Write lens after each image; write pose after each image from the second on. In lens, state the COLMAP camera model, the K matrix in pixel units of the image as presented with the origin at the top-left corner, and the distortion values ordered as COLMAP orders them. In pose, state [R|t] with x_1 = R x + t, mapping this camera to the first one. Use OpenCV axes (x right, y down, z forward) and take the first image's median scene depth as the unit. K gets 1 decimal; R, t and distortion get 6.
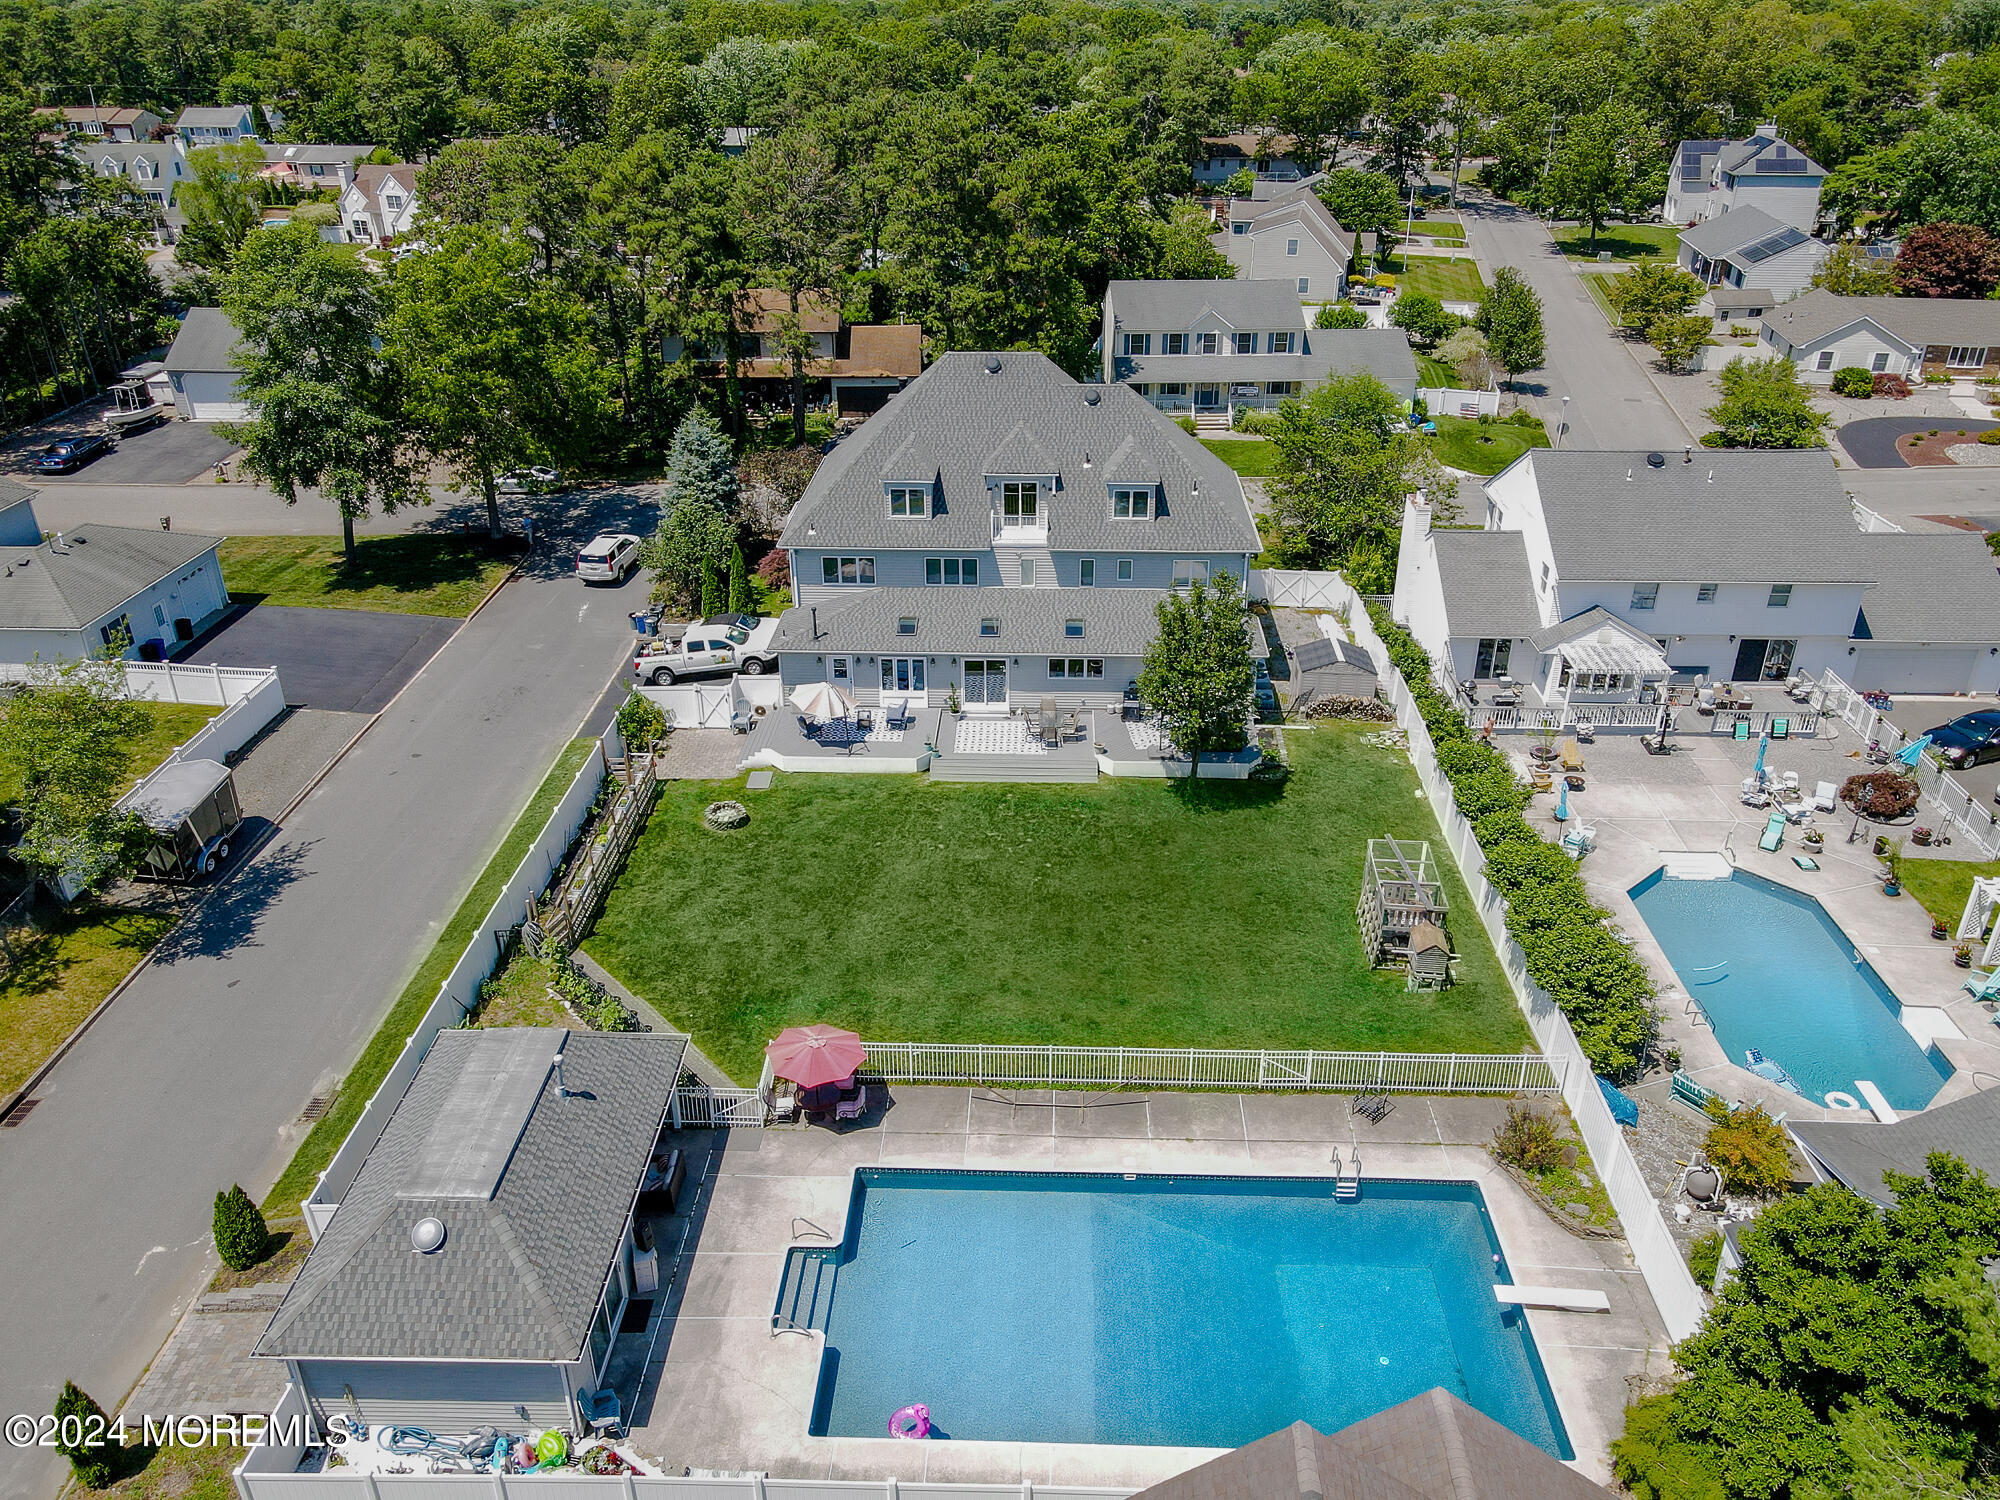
lens RADIAL K [[1482.4, 0, 995.4], [0, 1482.4, 708.7], [0, 0, 1]] dist [0.020326, 0.002969]
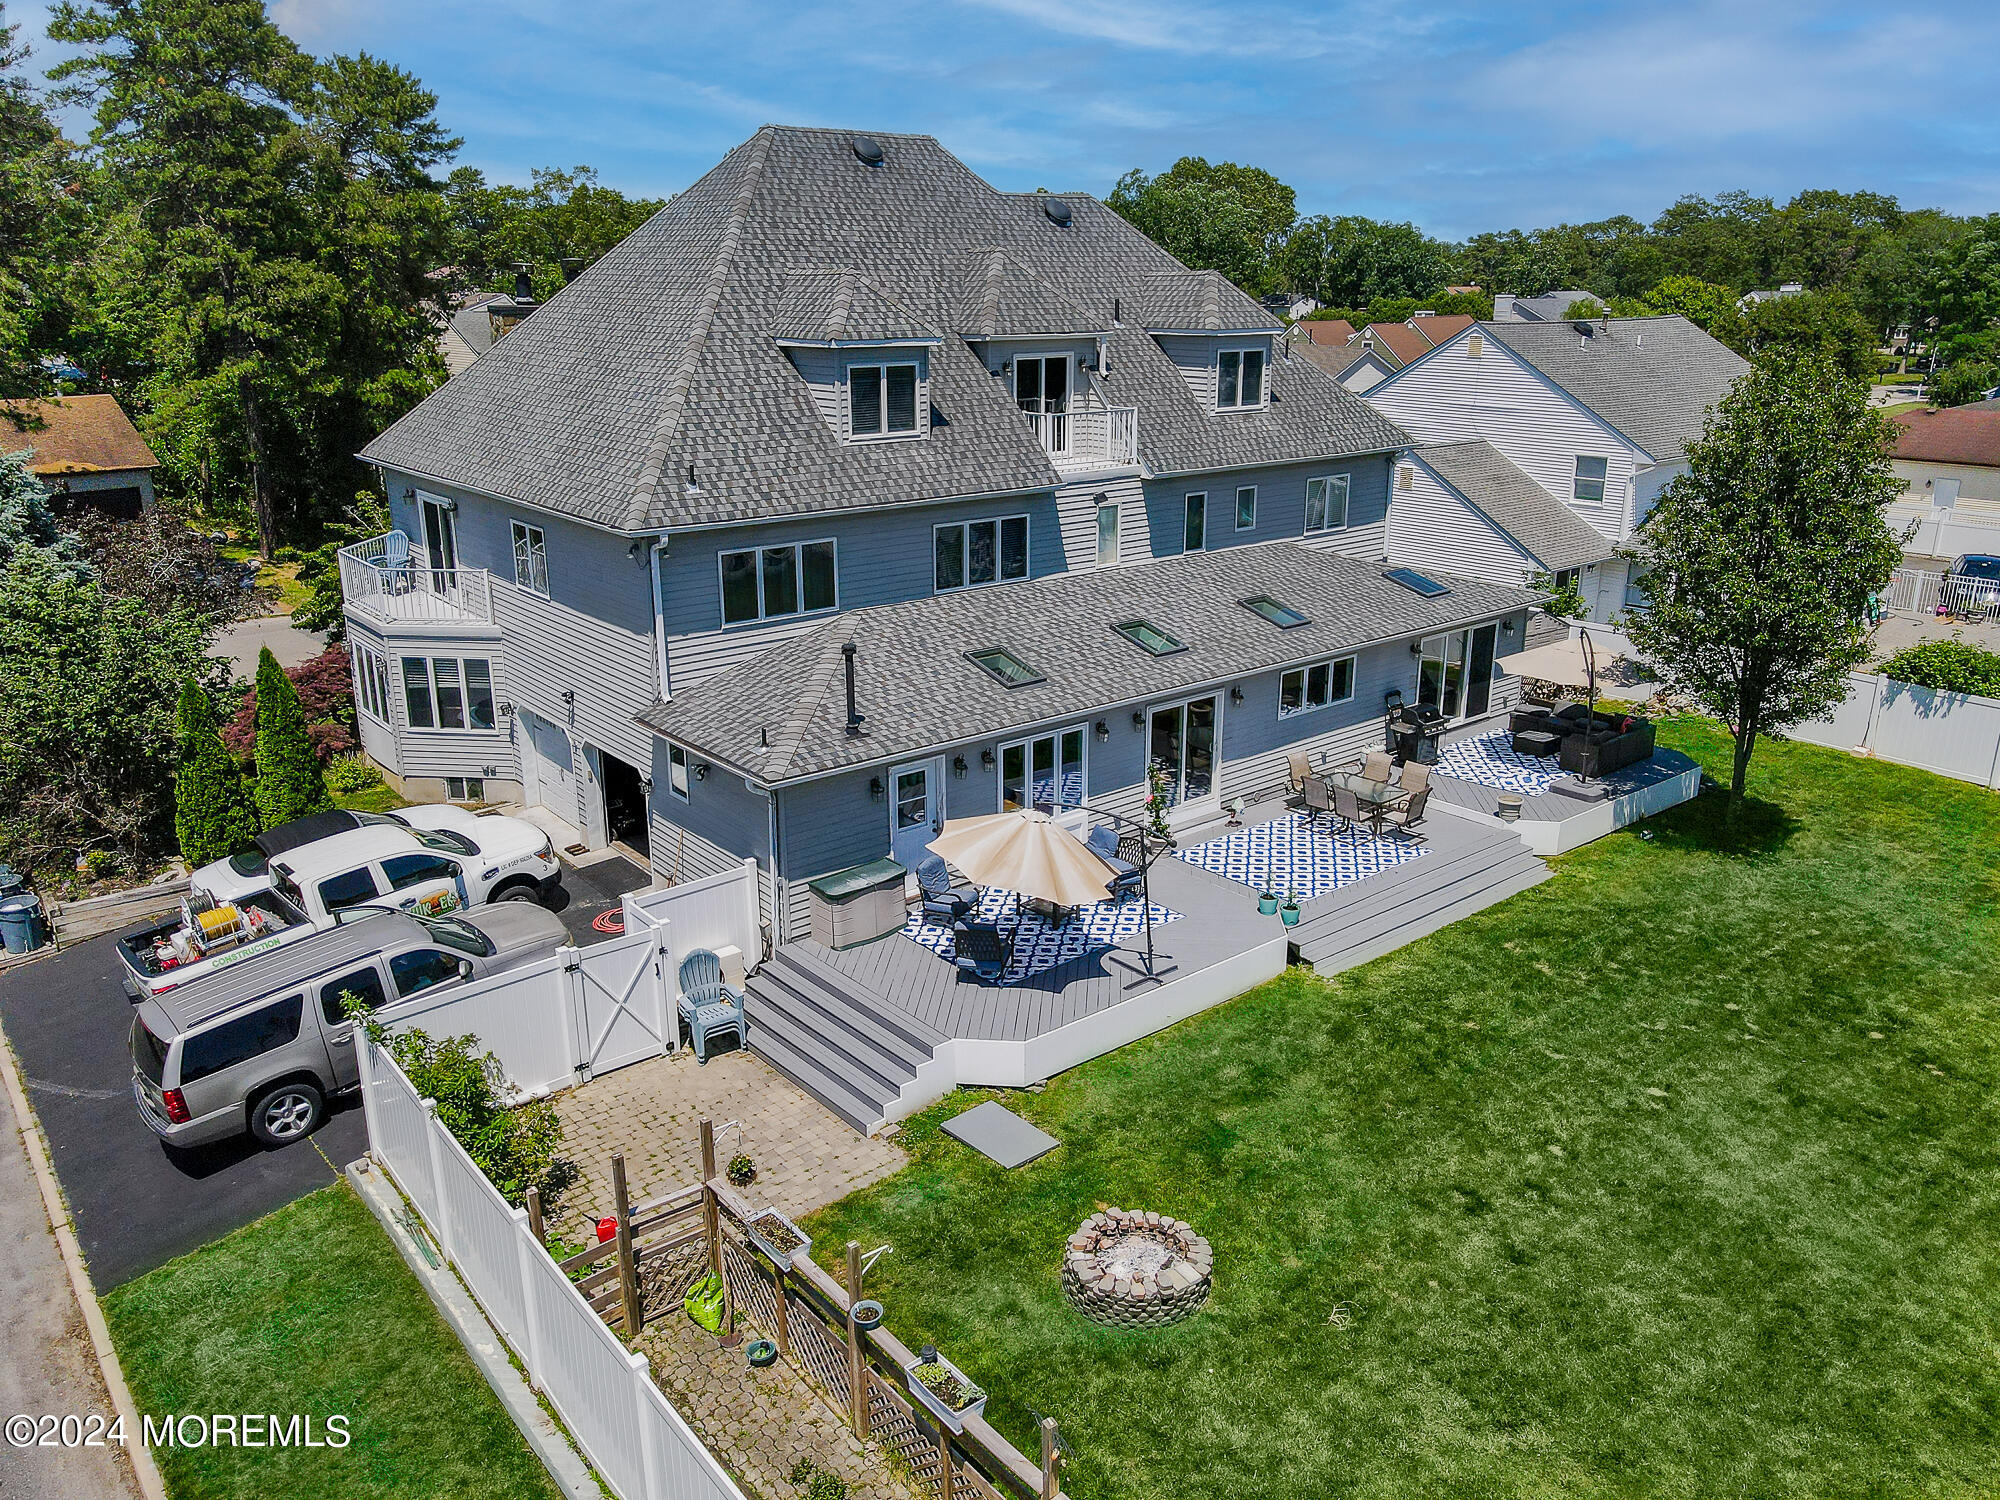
lens RADIAL K [[1465.1, 0, 1000.0], [0, 1465.1, 750.0], [0, 0, 1]] dist [0.001046, 0.001187]
pose [[0.747484, -0.195594, 0.634831, -0.313676], [0.283242, 0.958285, -0.038252, -0.017215], [-0.600868, 0.208403, 0.771703, 0.676159]]
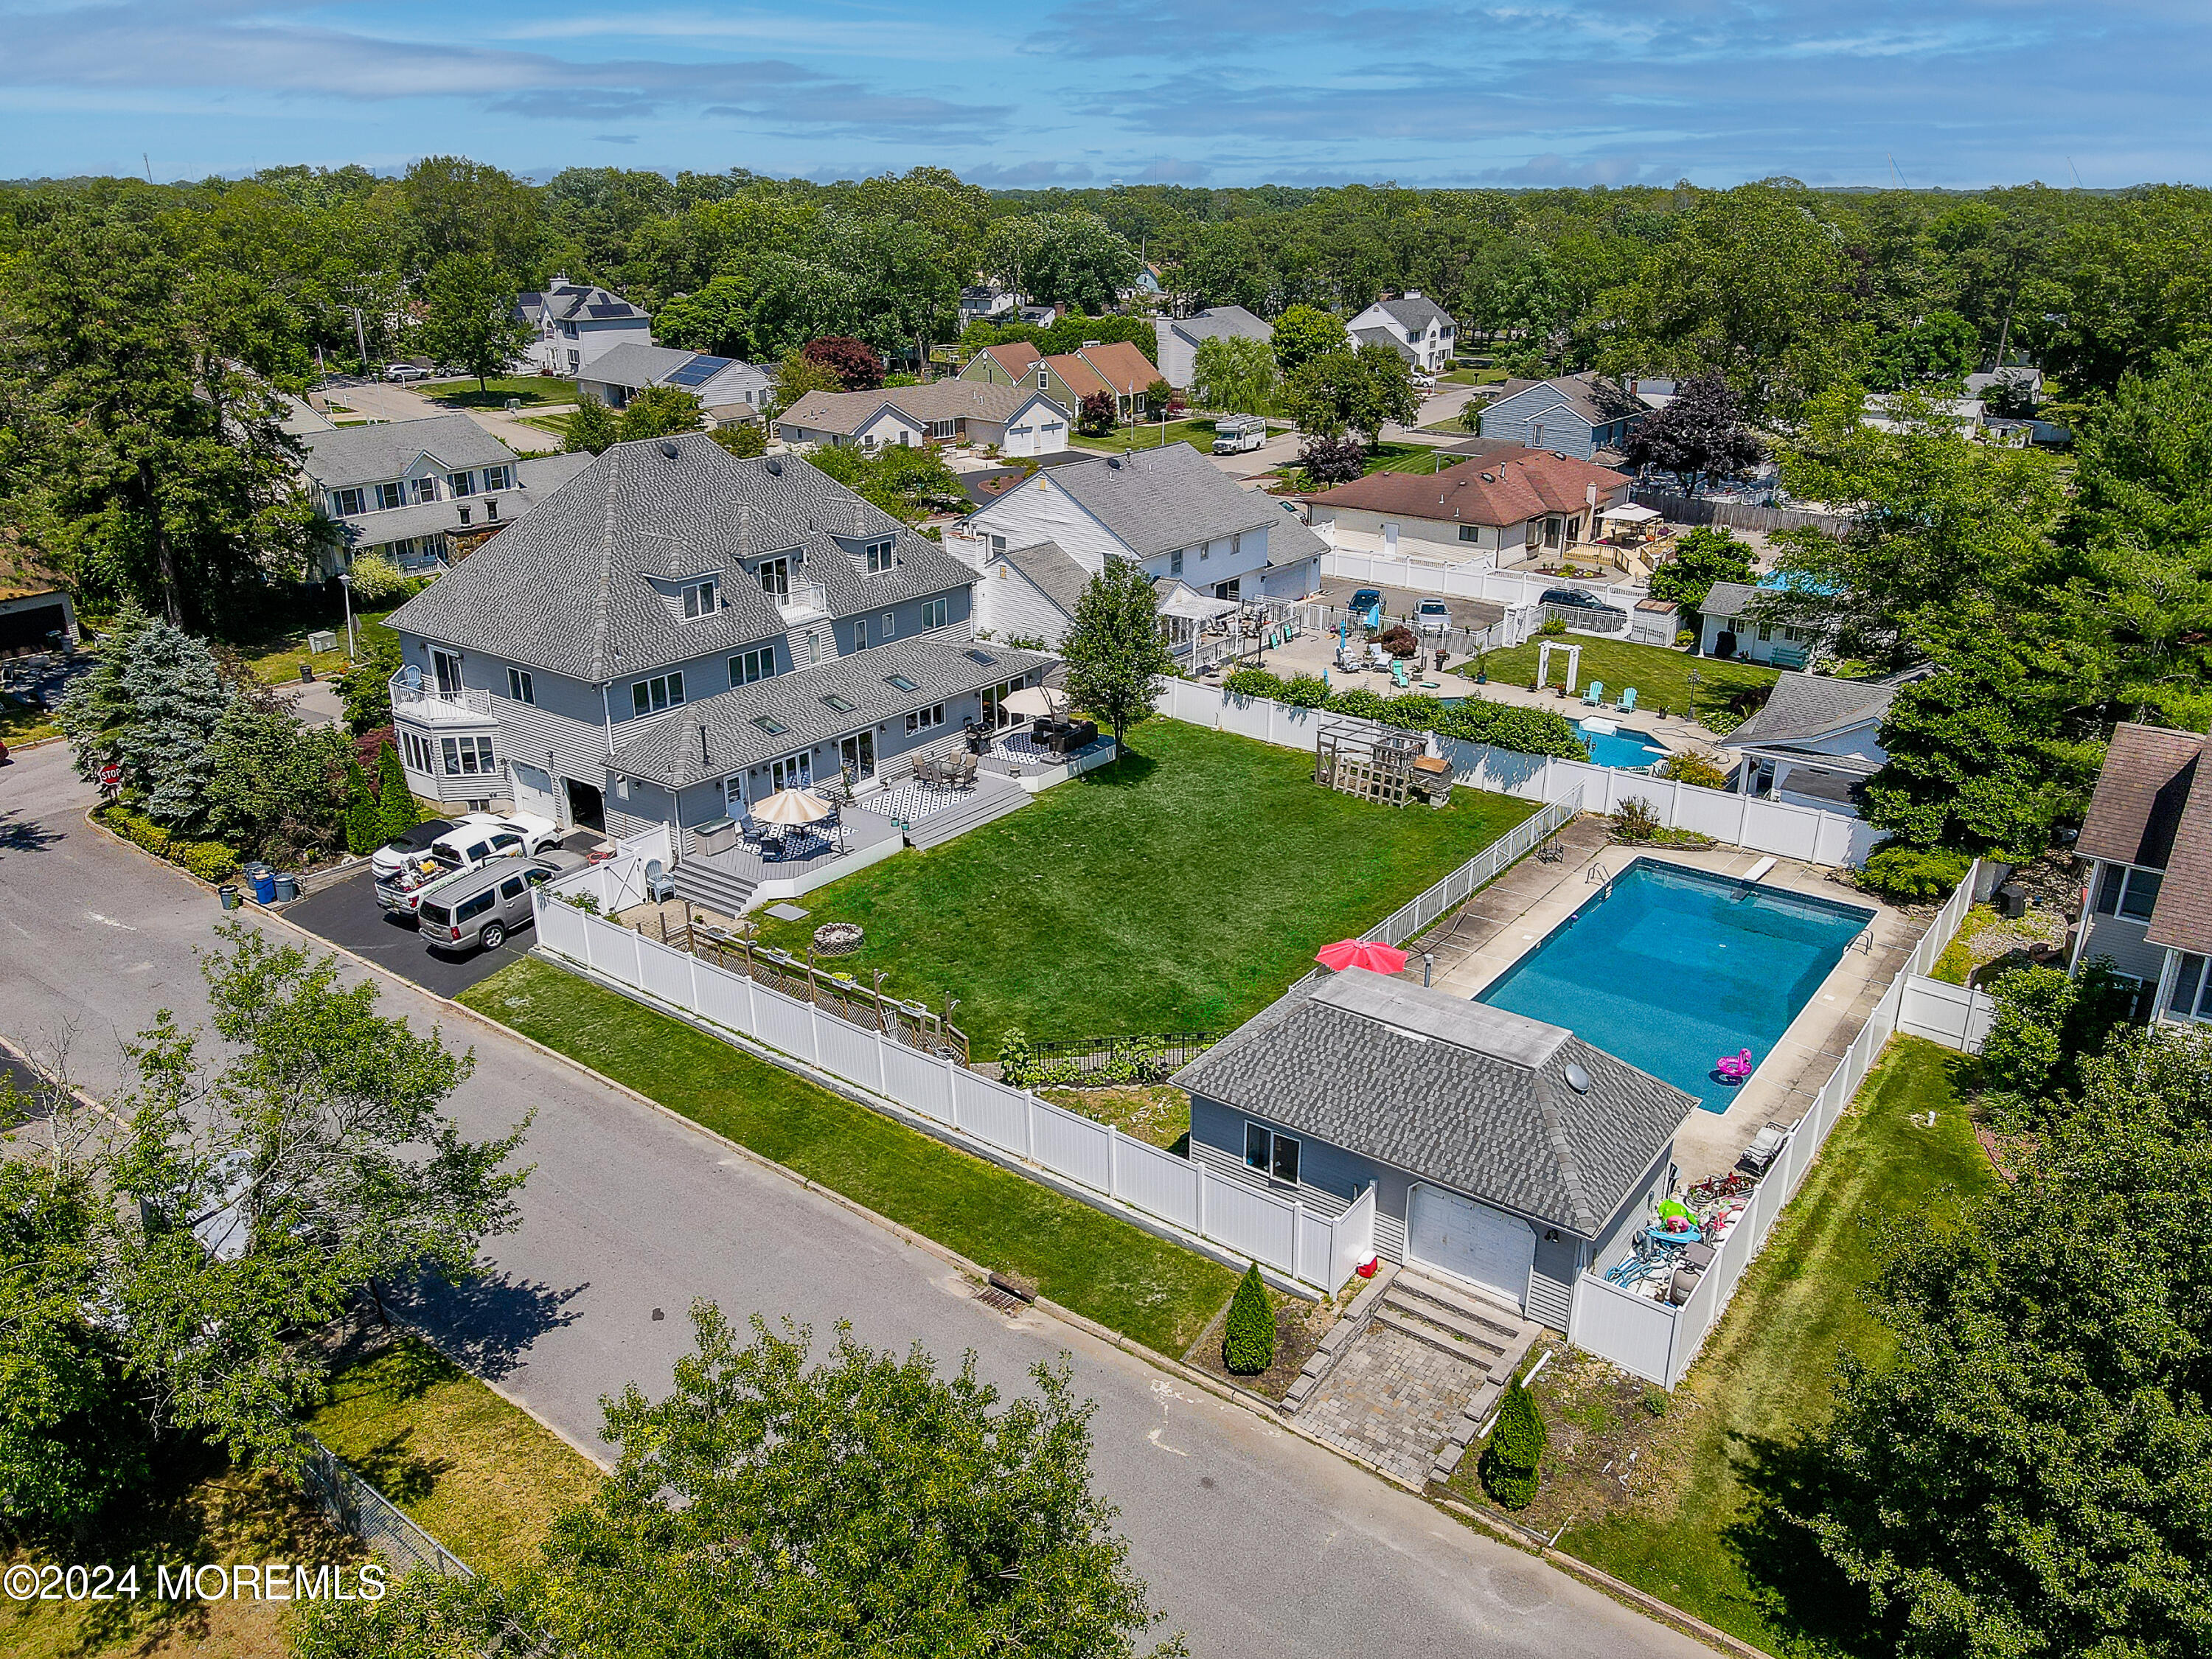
lens RADIAL K [[1639.6, 0, 1100.9], [0, 1639.6, 783.9], [0, 0, 1]] dist [0.020326, 0.002969]
pose [[0.574861, -0.273275, 0.771268, -0.692874], [0.354527, 0.932697, 0.066227, -0.016812], [-0.737458, 0.235364, 0.633055, 0.236368]]
